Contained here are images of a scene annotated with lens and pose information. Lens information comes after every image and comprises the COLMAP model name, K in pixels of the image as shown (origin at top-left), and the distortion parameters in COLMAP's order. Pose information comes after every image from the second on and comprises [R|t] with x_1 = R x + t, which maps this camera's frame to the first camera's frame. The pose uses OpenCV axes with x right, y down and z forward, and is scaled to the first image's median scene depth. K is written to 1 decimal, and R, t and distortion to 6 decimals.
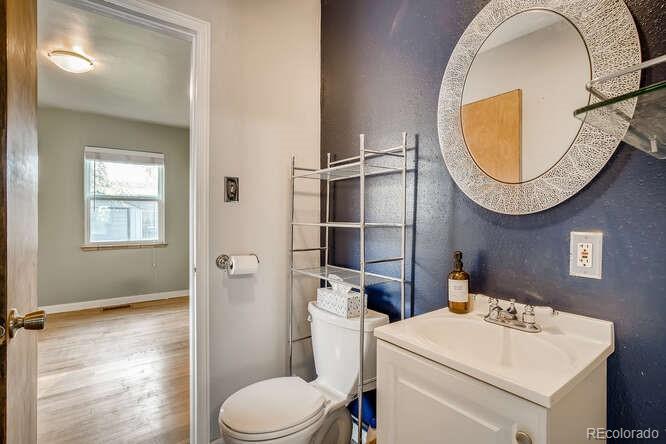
lens RADIAL K [[330.4, 0, 333.0], [0, 330.4, 222.0], [0, 0, 1]] dist [-0.002693, 0.000488]
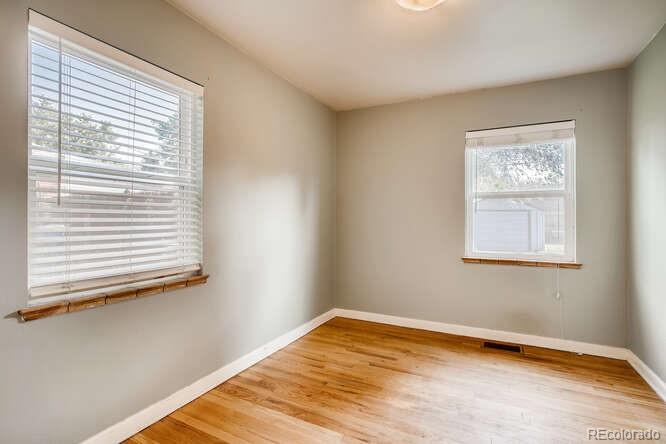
lens RADIAL K [[330.4, 0, 333.0], [0, 330.4, 222.0], [0, 0, 1]] dist [-0.002693, 0.000488]
pose [[0.454893, 0.001927, -0.890544, -0.161445], [-0.009082, 0.999956, -0.002475, -0.006404], [0.890500, 0.009214, 0.454891, 0.303372]]
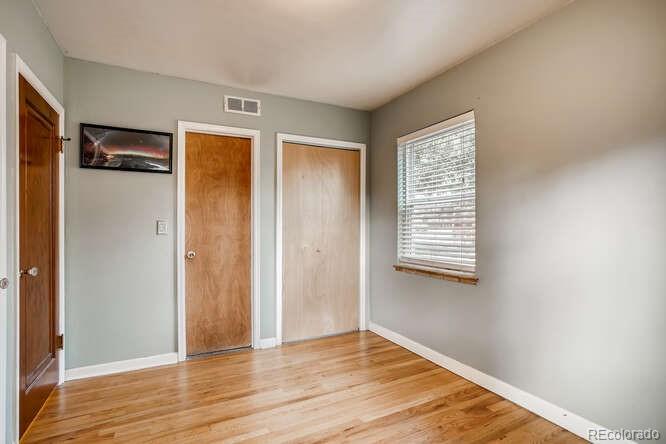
lens RADIAL K [[330.4, 0, 333.0], [0, 330.4, 222.0], [0, 0, 1]] dist [-0.002693, 0.000488]
pose [[-0.989014, -0.004178, 0.147764, -0.511419], [-0.003691, 0.999987, 0.003566, -0.021217], [-0.147776, 0.002981, -0.989016, 0.904042]]
